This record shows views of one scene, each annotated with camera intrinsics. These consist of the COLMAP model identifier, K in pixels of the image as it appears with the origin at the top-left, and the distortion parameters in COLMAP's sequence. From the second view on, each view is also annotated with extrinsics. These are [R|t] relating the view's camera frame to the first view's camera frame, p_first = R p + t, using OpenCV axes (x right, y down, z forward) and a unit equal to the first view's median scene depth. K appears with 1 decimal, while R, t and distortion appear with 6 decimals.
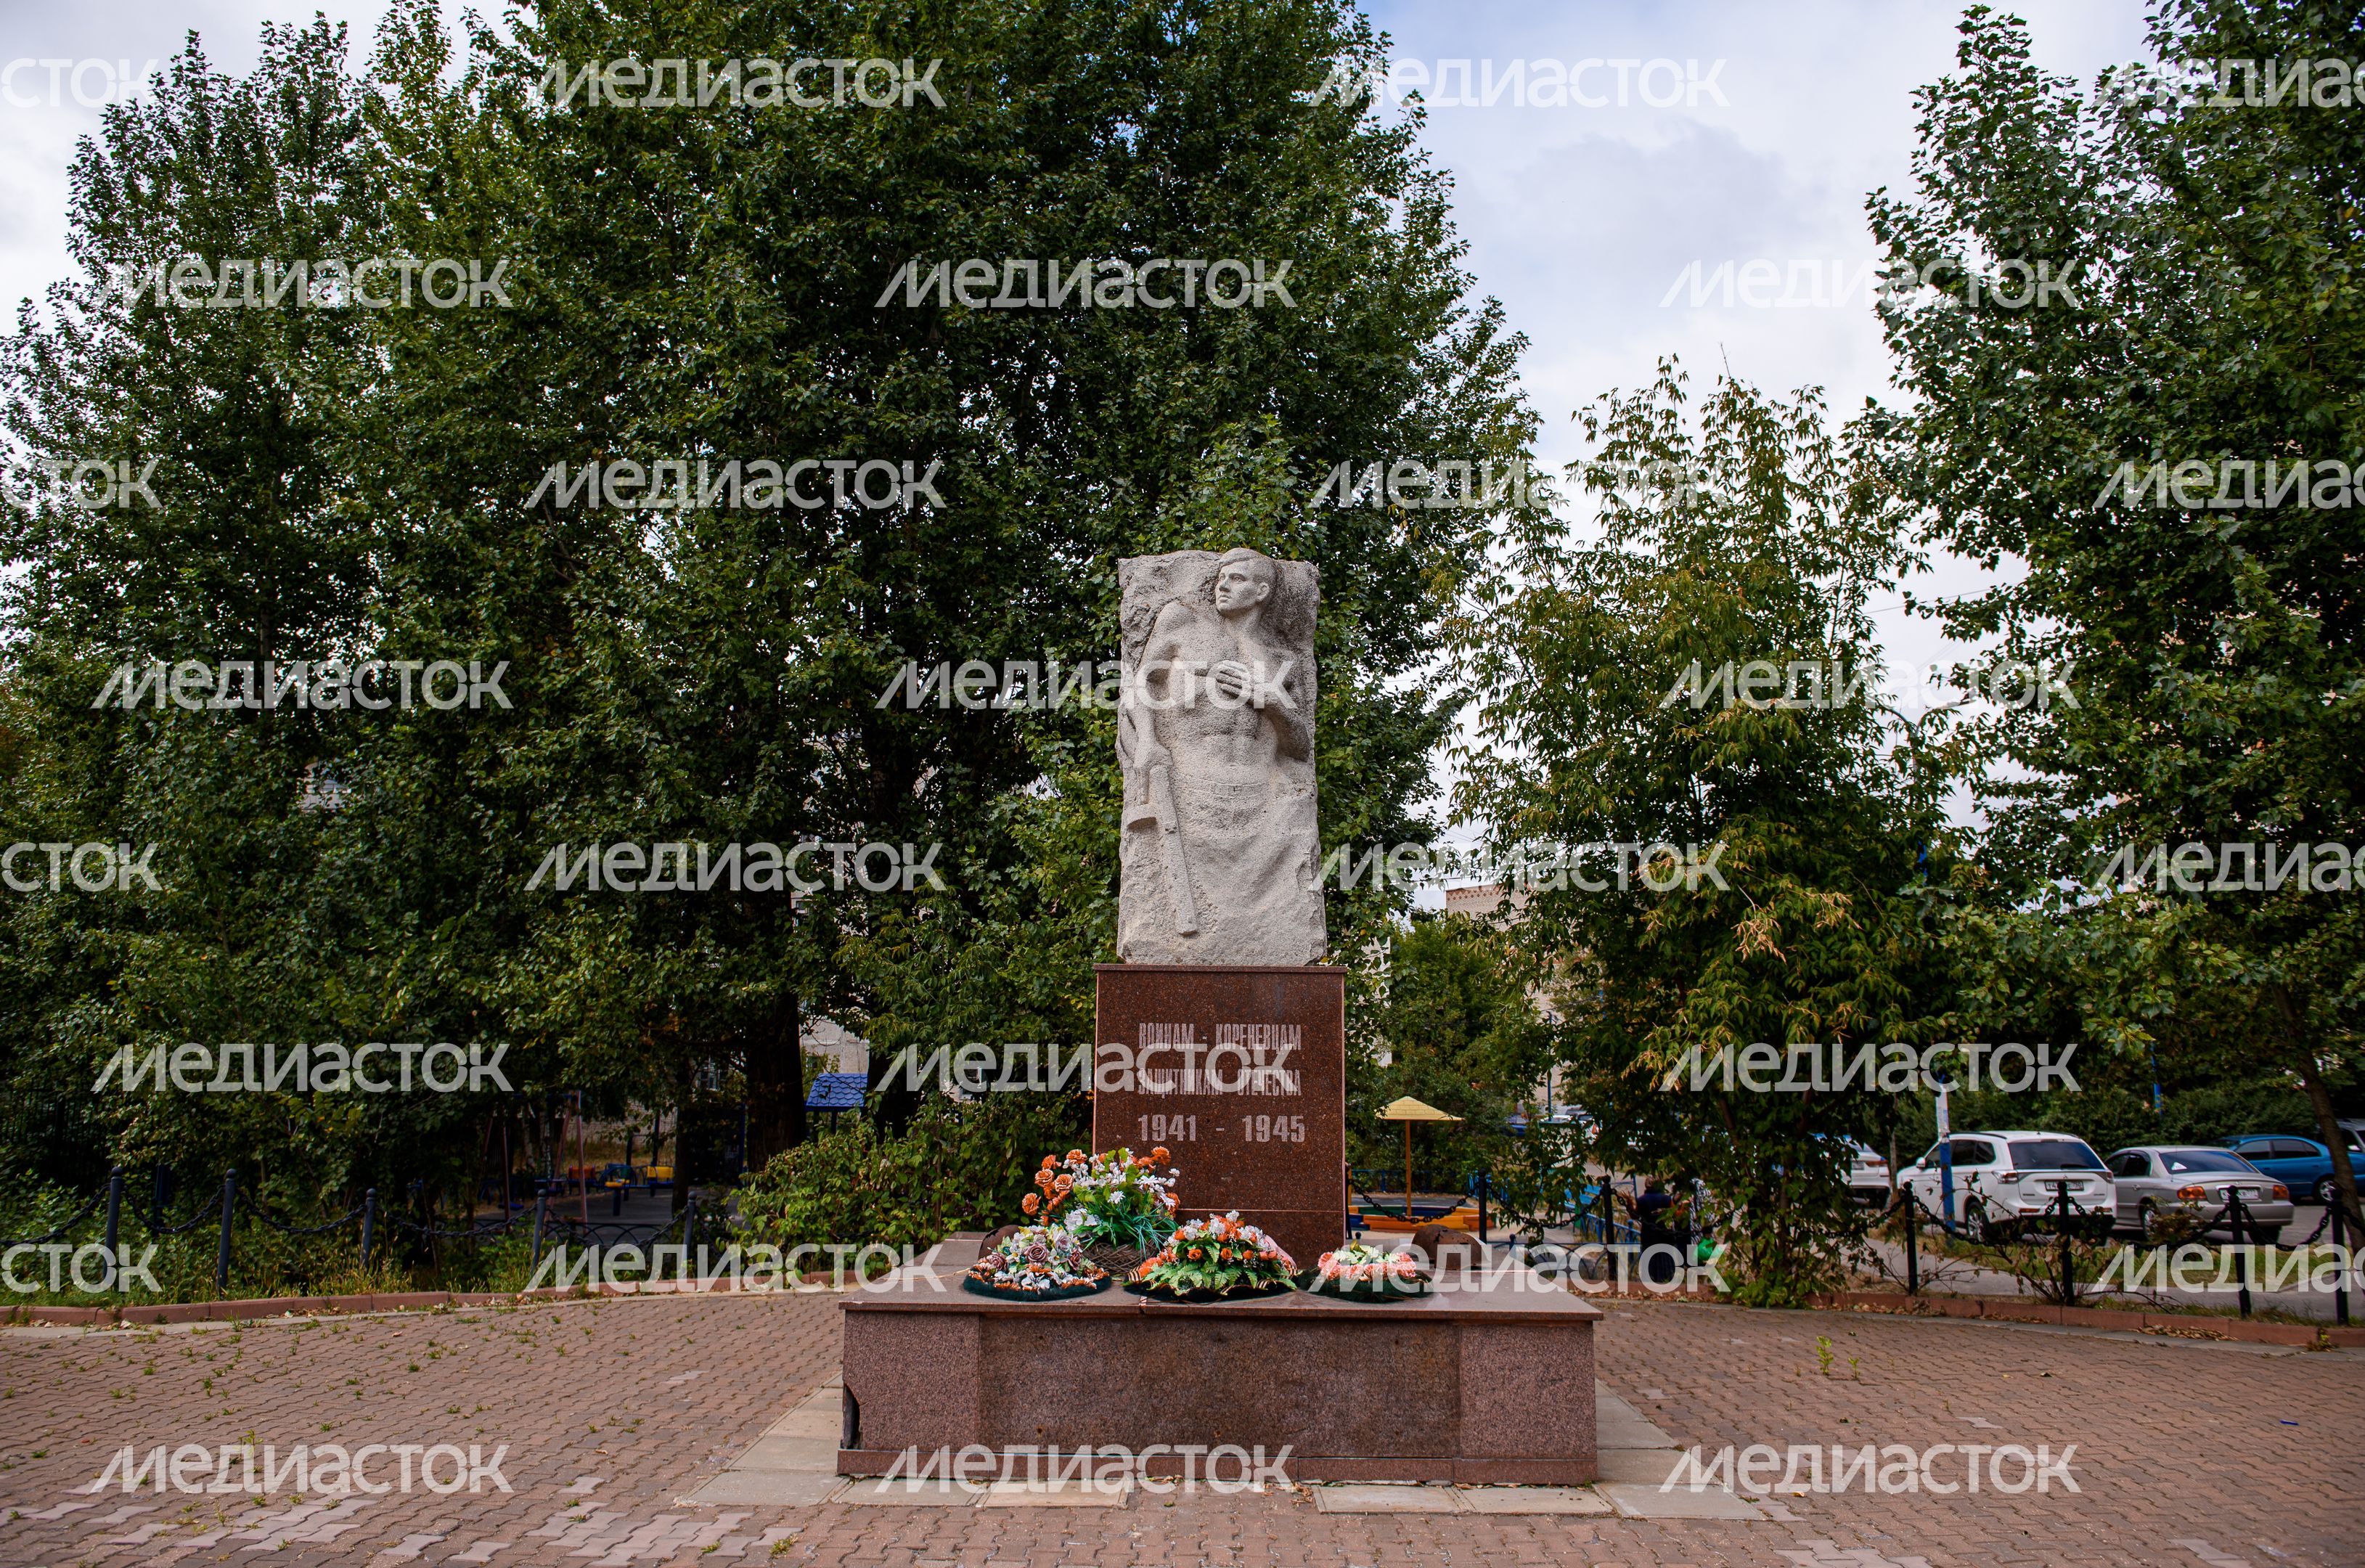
lens RADIAL K [[1640.1, 0, 1174.3], [0, 1640.1, 780.1], [0, 0, 1]] dist [-0.041159, -0.002871]
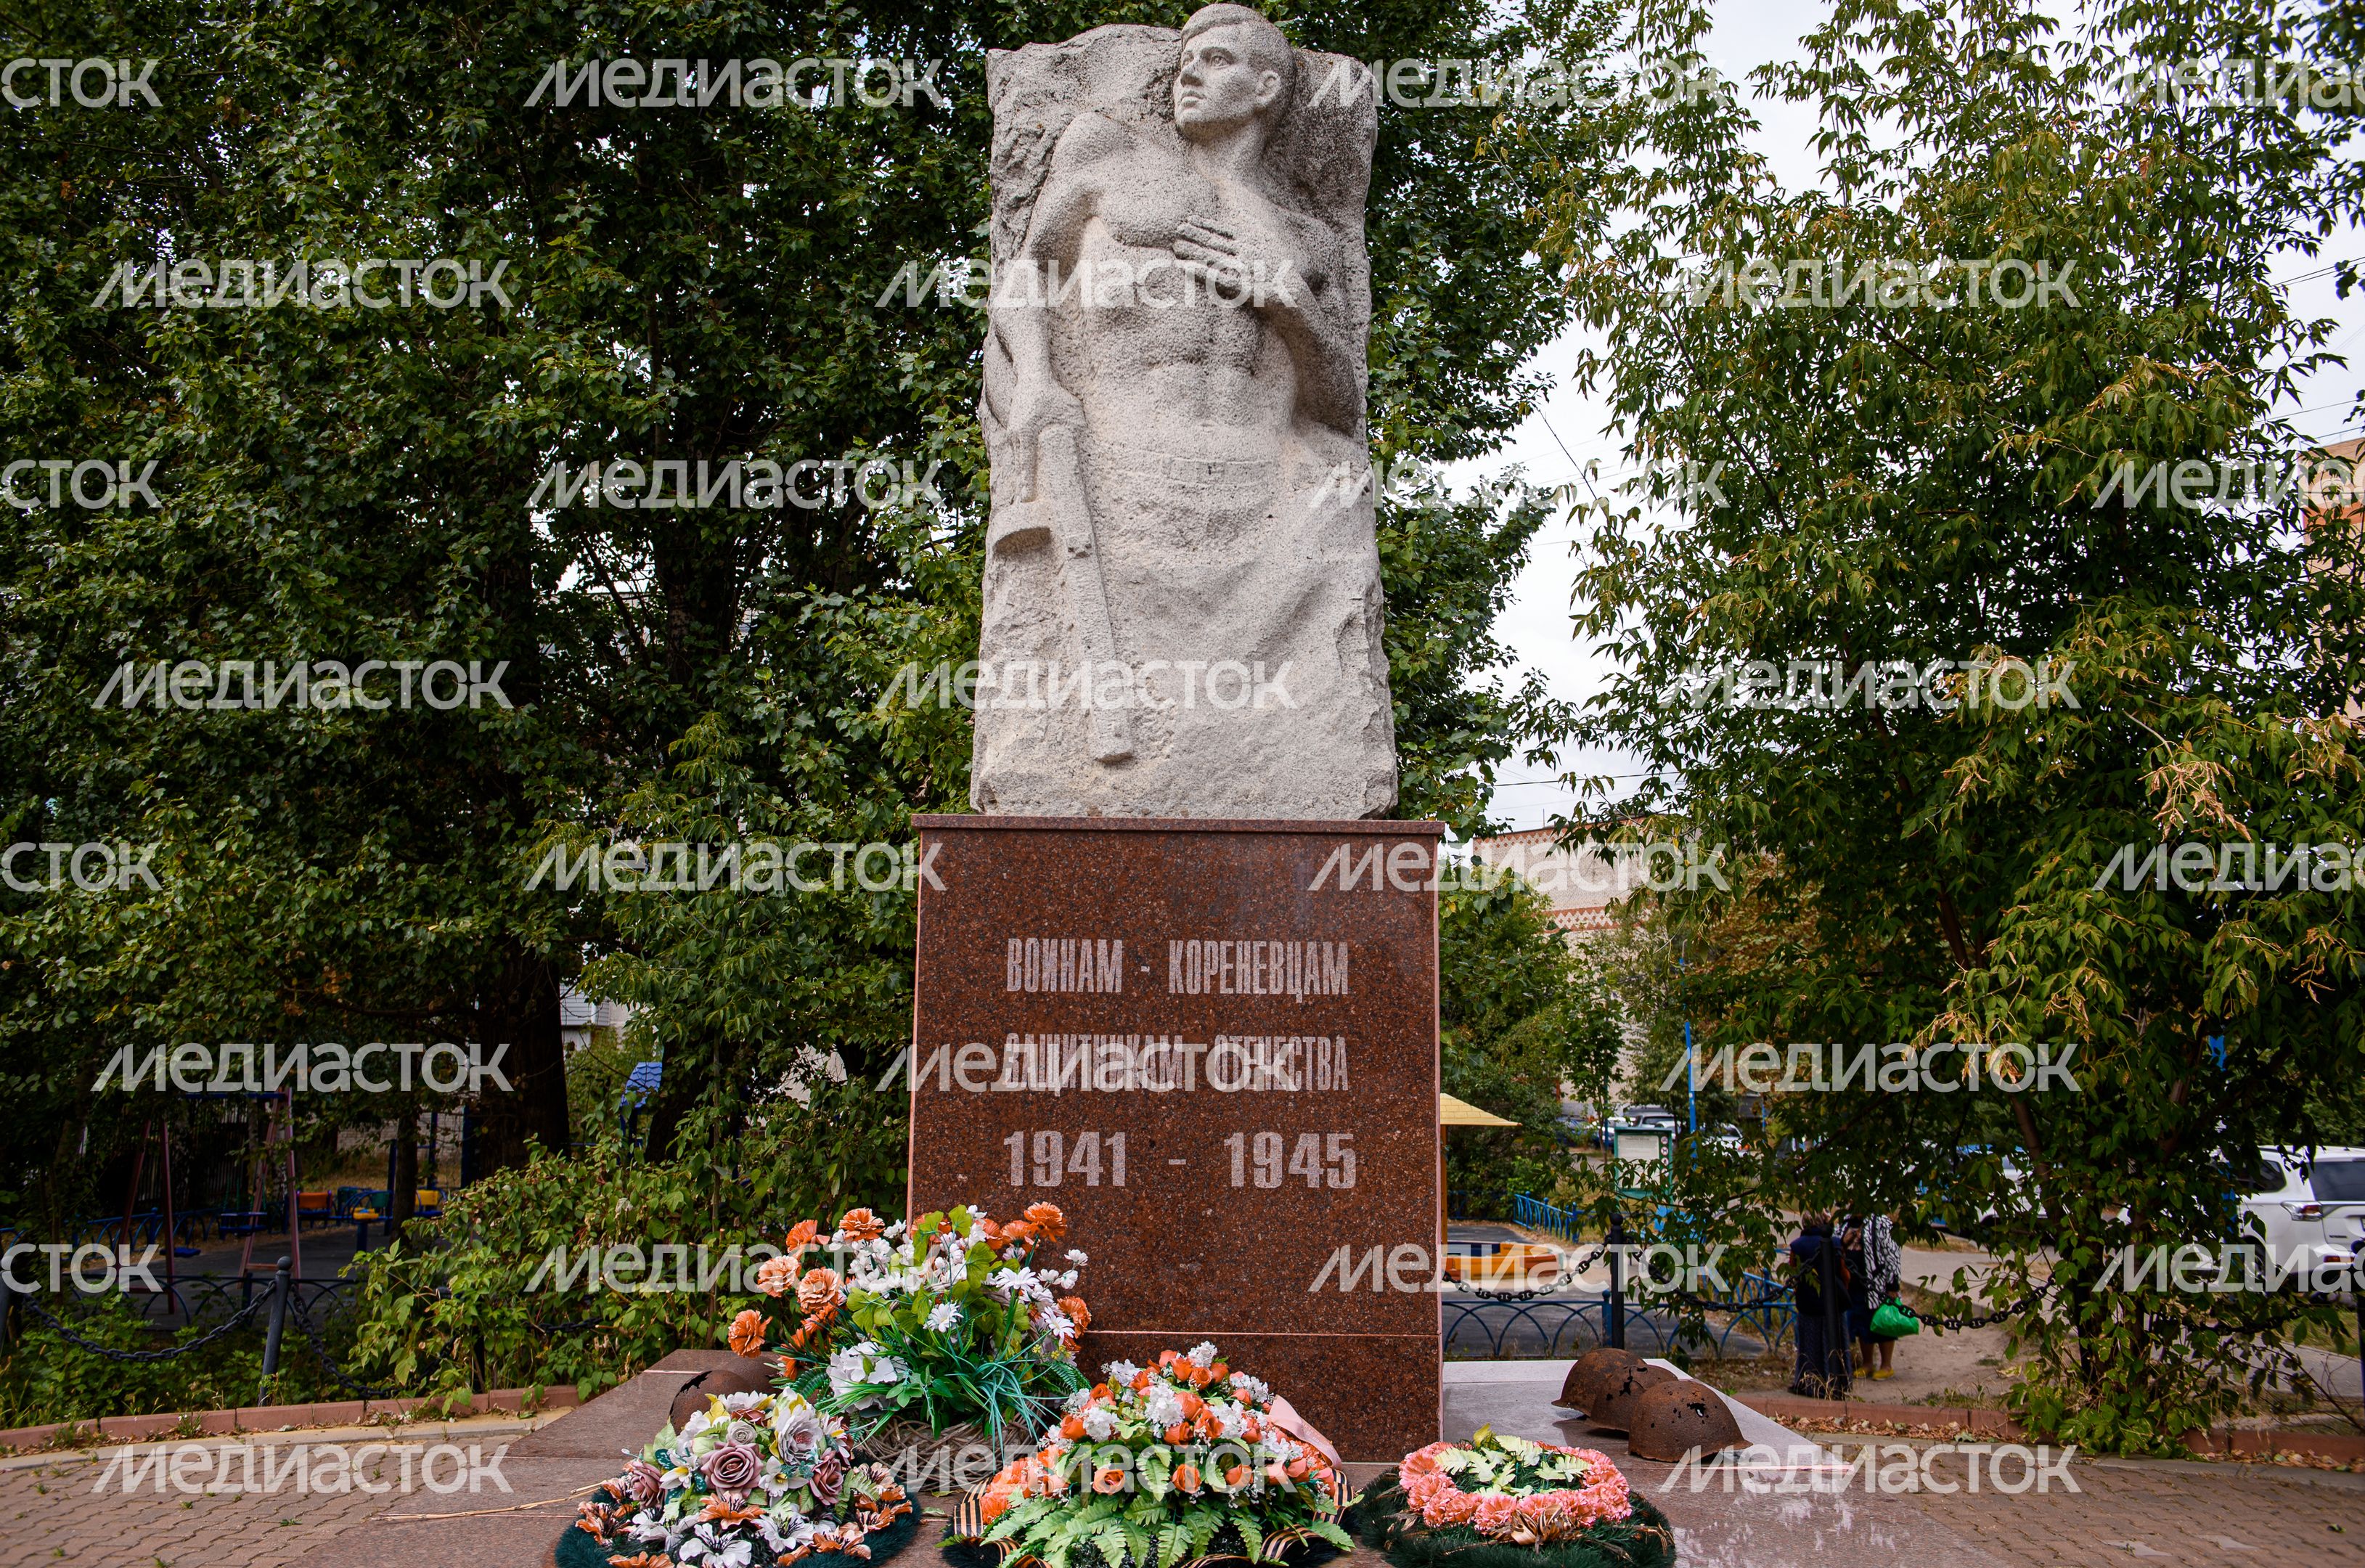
lens RADIAL K [[2028.9, 0, 1187.0], [0, 2028.9, 766.0], [0, 0, 1]] dist [-0.006858, 0.014898]
pose [[0.999615, 0.003862, 0.027493, 0.013624], [-0.004708, 0.999516, 0.030765, 0.076781], [-0.027361, -0.030882, 0.999148, 0.396075]]
